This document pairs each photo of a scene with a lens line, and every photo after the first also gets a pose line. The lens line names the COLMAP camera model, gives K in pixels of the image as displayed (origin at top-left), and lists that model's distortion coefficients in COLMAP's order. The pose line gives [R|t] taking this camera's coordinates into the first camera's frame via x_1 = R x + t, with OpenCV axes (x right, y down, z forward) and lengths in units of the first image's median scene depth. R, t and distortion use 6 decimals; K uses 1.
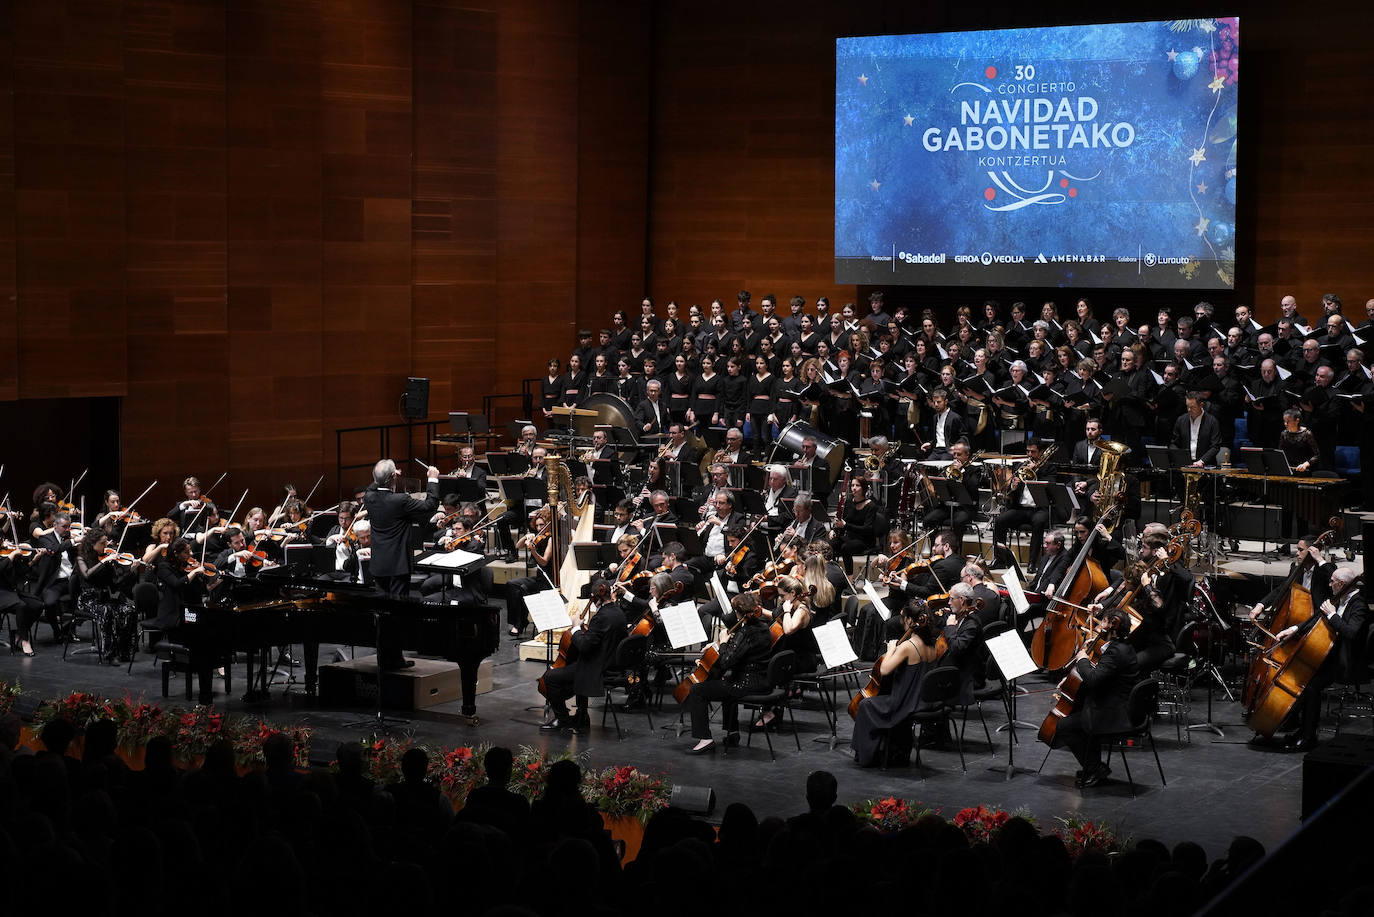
lens RADIAL K [[2569.2, 0, 714.0], [0, 2569.2, 419.4], [0, 0, 1]] dist [0.036749, 0.009479]
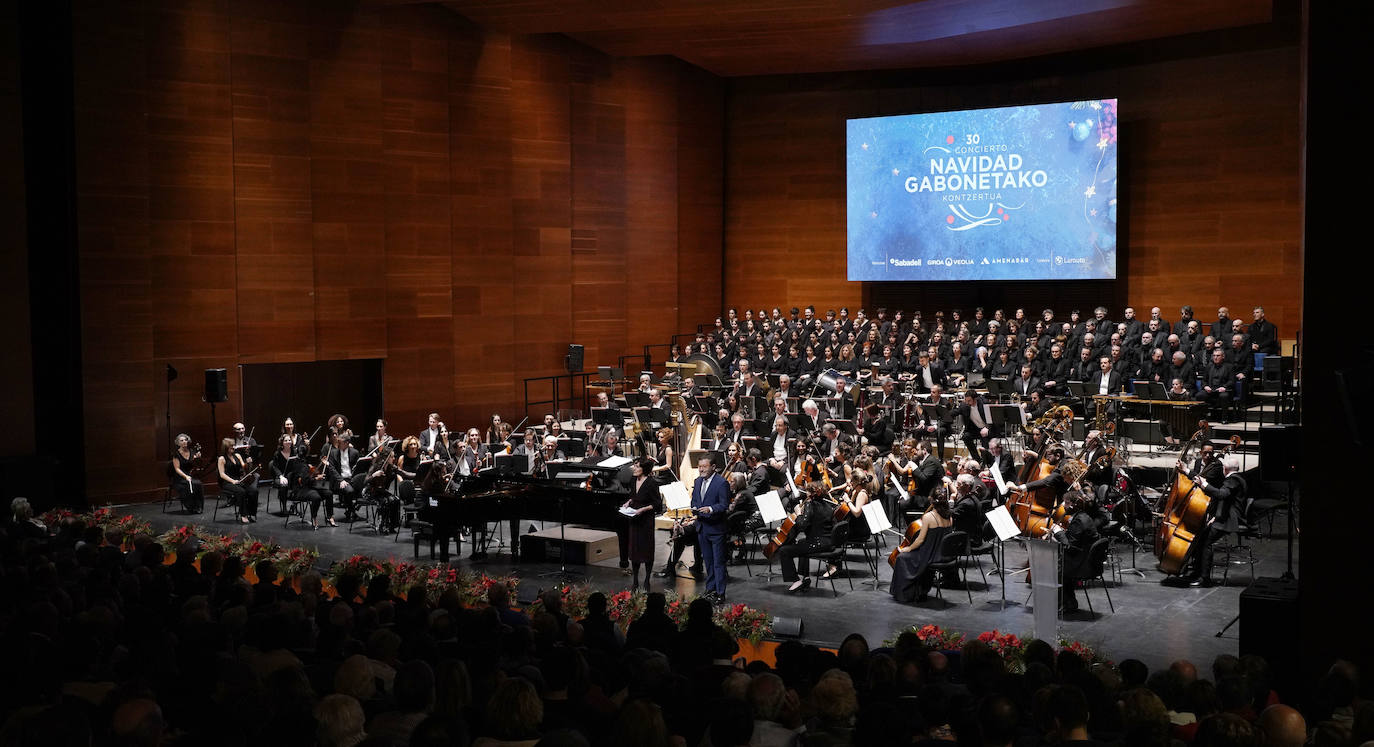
lens RADIAL K [[1559.5, 0, 715.1], [0, 1559.5, 374.1], [0, 0, 1]] dist [0.019904, 0.001141]
pose [[0.999805, -0.012349, -0.015439, -0.019651], [0.012278, 0.999914, -0.004676, 0.006679], [0.015496, 0.004486, 0.999870, 0.078755]]
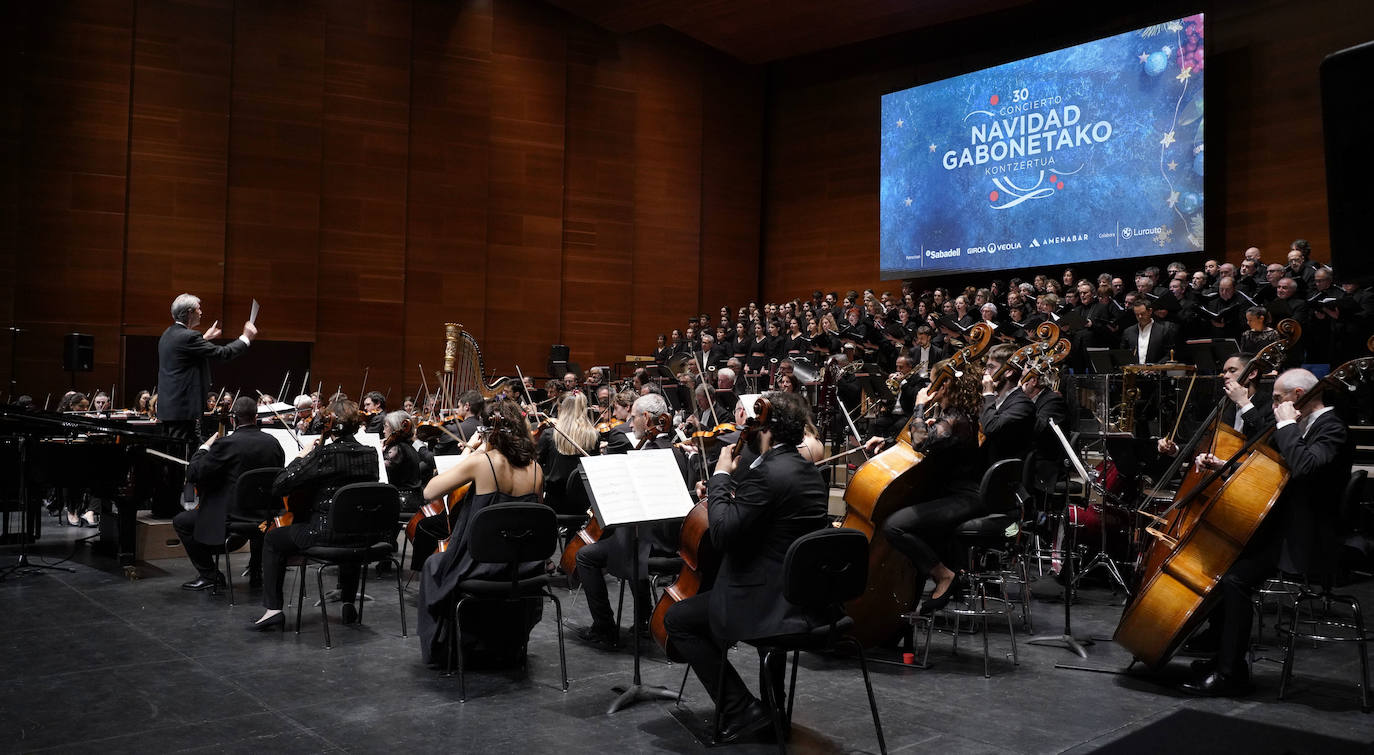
lens RADIAL K [[1107.2, 0, 687.0], [0, 1107.2, 377.5], [0, 0, 1]] dist [-0.004099, 0.001593]
pose [[0.959911, 0.002052, -0.280296, 0.120470], [-0.029300, 0.995230, -0.093057, 0.056085], [0.278768, 0.097539, 0.955392, 0.478260]]
